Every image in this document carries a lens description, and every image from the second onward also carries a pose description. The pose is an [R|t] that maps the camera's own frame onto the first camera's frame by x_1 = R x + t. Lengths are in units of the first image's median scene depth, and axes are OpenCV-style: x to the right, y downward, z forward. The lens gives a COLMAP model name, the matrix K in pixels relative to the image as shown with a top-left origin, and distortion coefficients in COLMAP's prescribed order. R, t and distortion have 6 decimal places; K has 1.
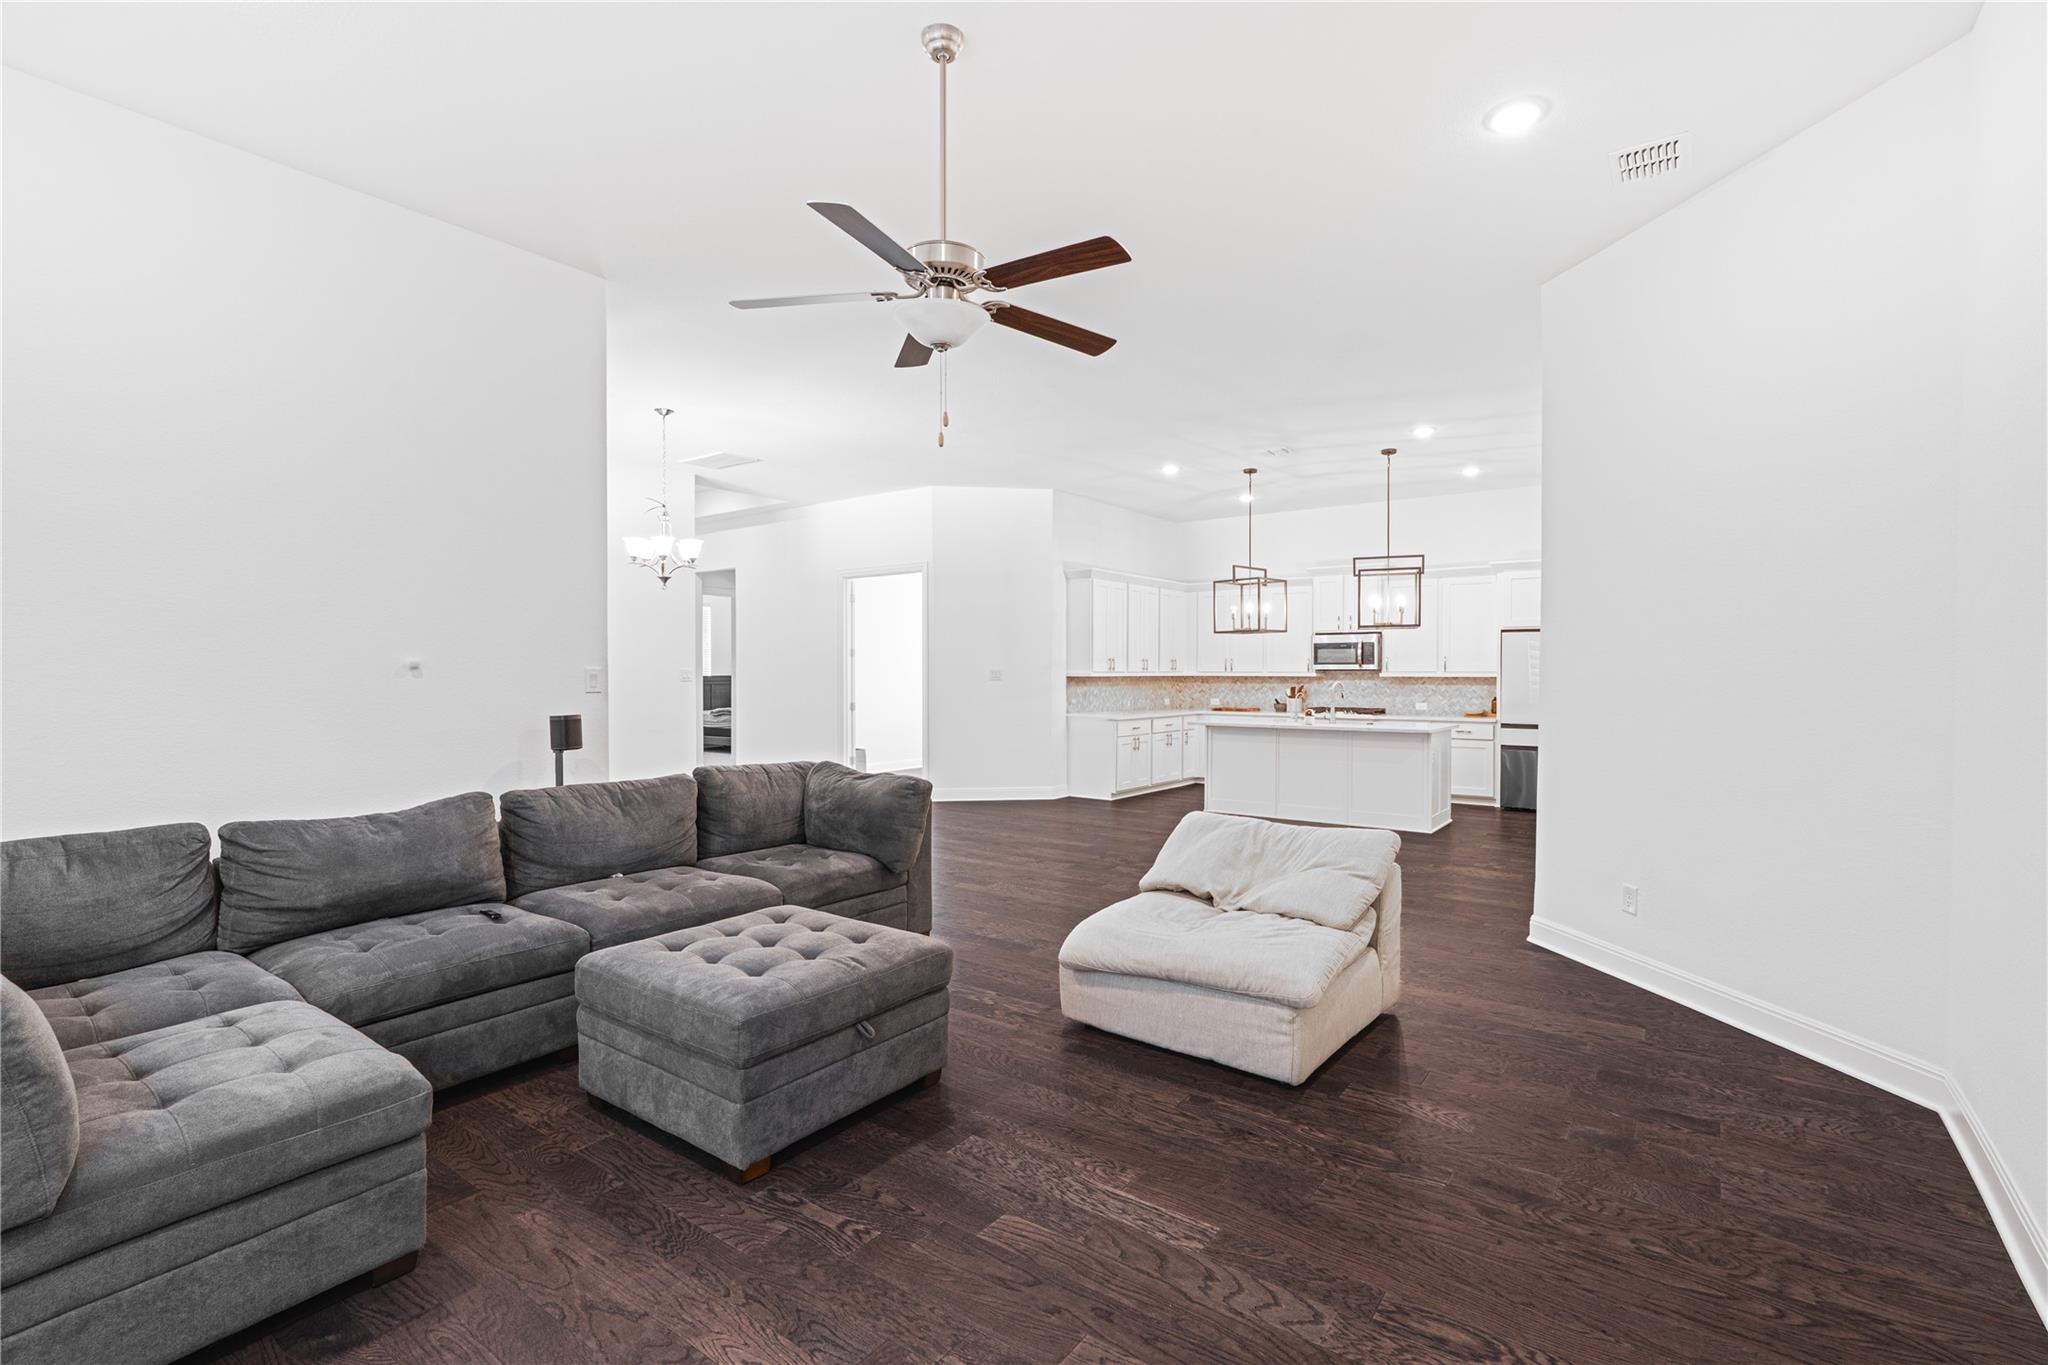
lens RADIAL K [[942.0, 0, 1027.7], [0, 942.0, 689.3], [0, 0, 1]] dist [-0.004321, -0.000335]
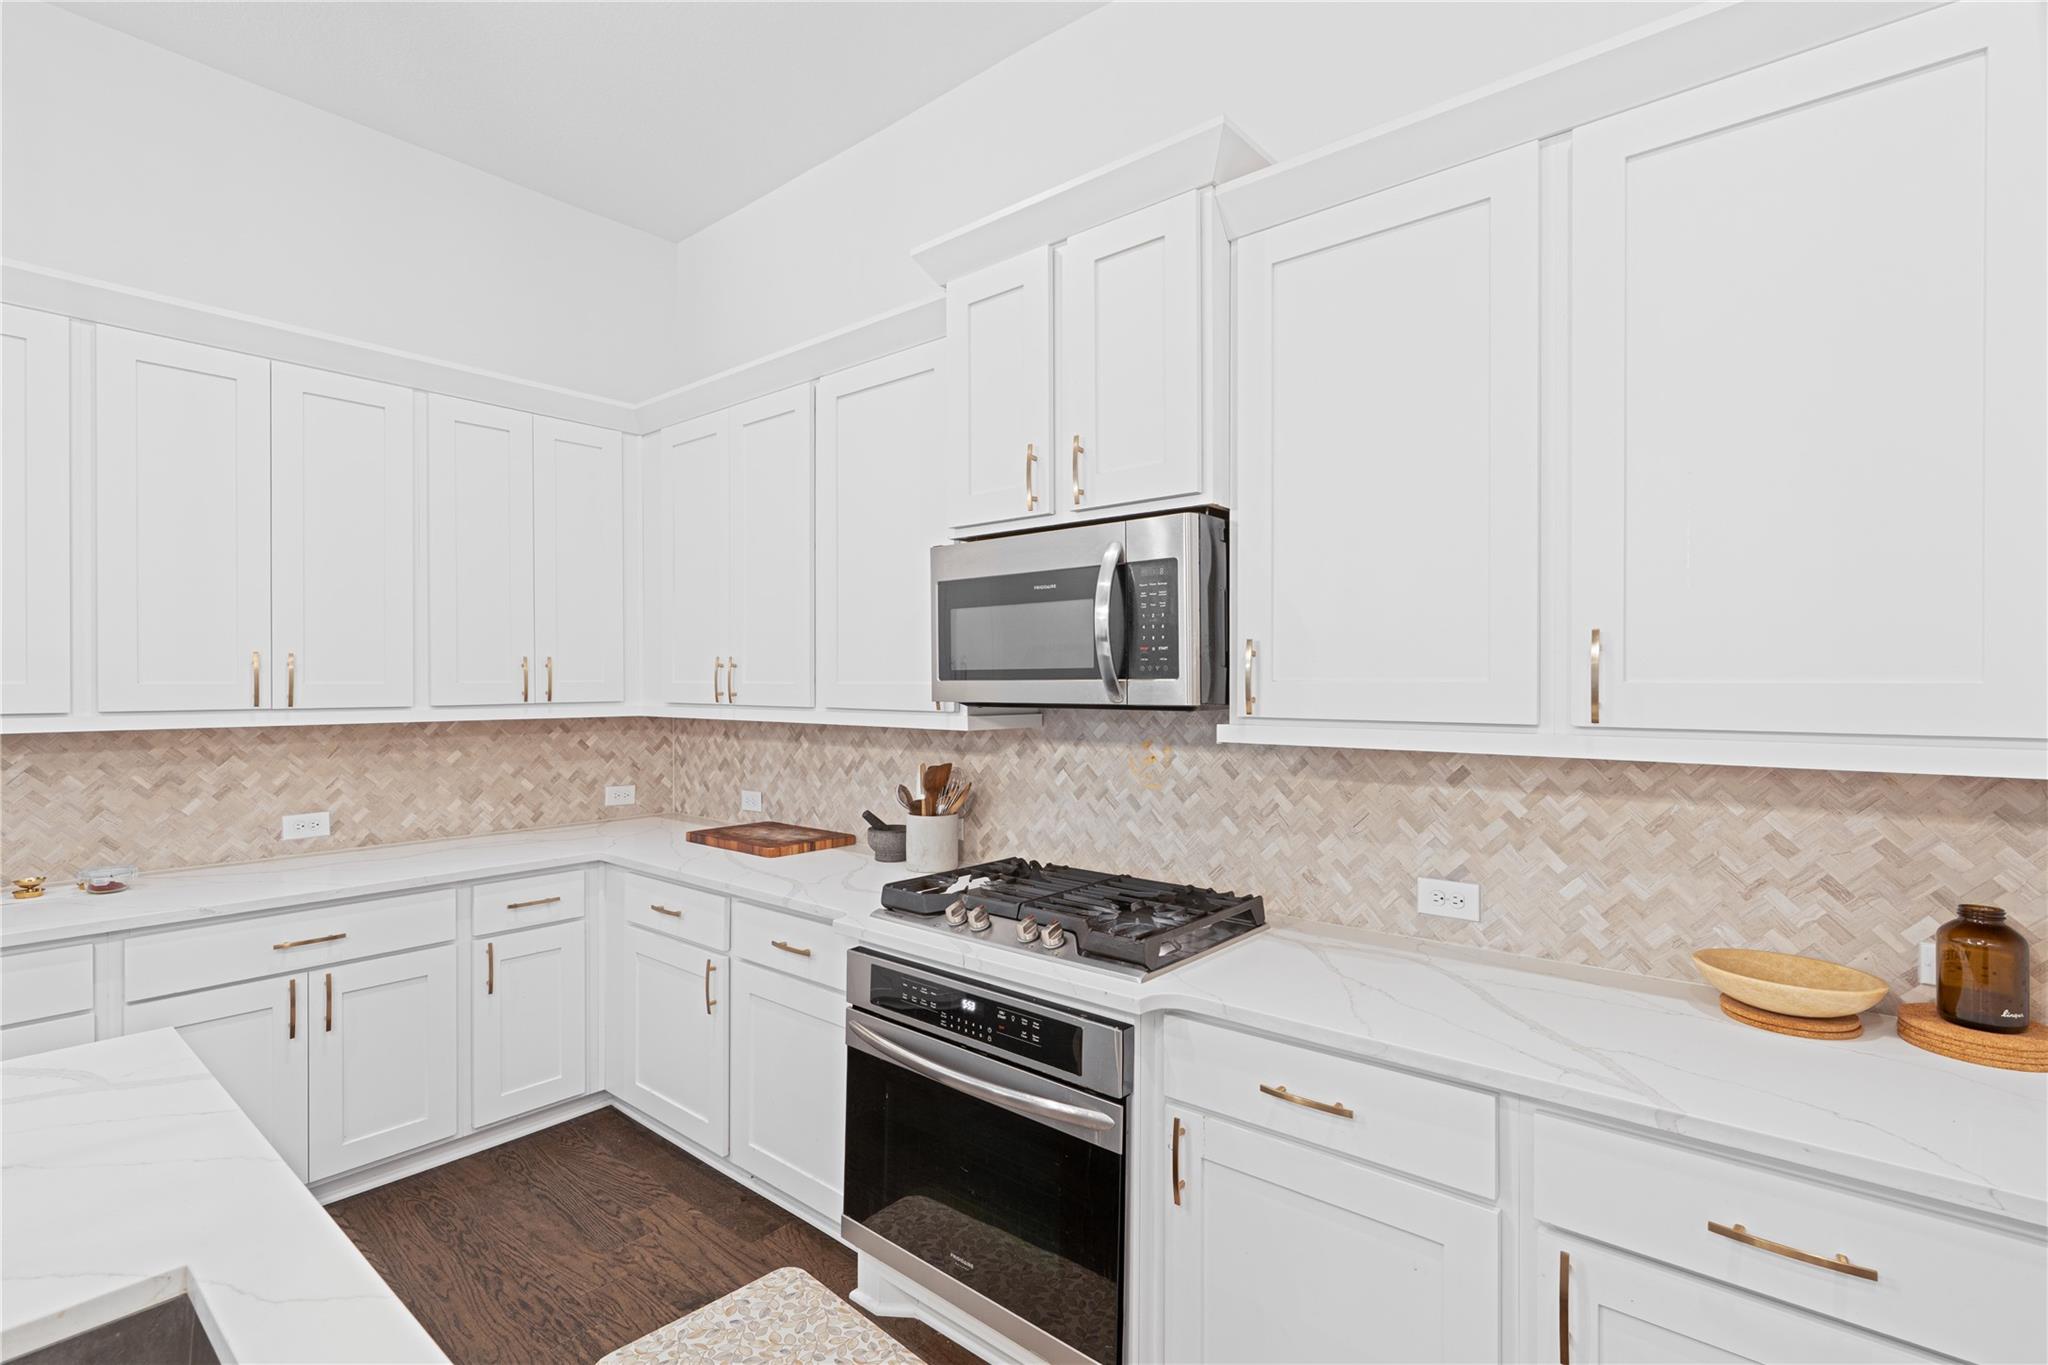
lens RADIAL K [[942.0, 0, 986.2], [0, 942.0, 689.3], [0, 0, 1]] dist [-0.004321, -0.000335]
pose [[0.995102, -0.000305, -0.098849, 0.344575], [-0.000919, 0.999924, -0.012332, -0.021738], [0.098845, 0.012362, 0.995026, 0.801438]]
